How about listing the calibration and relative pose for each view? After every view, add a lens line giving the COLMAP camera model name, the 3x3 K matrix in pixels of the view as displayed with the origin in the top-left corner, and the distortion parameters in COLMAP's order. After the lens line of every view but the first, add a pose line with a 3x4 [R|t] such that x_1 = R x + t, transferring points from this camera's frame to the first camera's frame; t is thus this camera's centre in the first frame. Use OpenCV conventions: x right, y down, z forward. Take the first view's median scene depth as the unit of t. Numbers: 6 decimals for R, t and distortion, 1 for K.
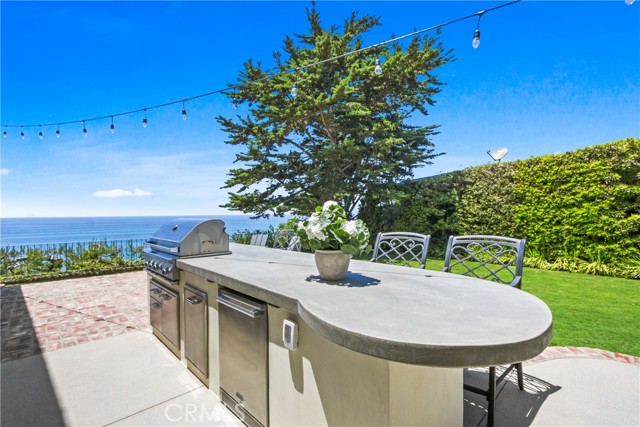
lens RADIAL K [[293.4, 0, 320.1], [0, 293.4, 214.2], [0, 0, 1]] dist [-0.019035, 0.002712]
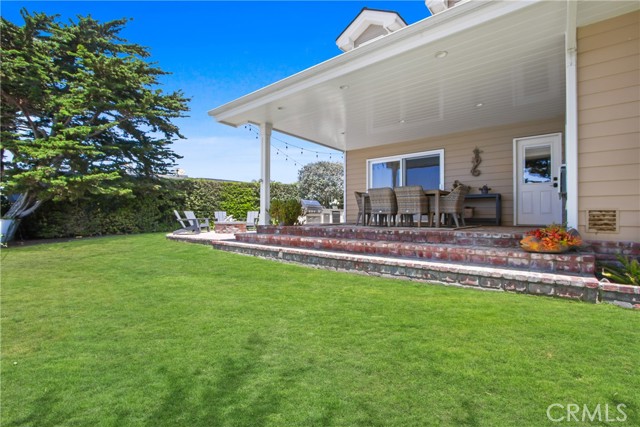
lens RADIAL K [[293.4, 0, 319.7], [0, 293.4, 217.5], [0, 0, 1]] dist [-0.019035, 0.002712]
pose [[-0.098446, 0.008288, 0.995108, -1.880095], [0.000171, 0.999965, -0.008312, 0.126477], [-0.995142, -0.000648, -0.098444, 0.542795]]
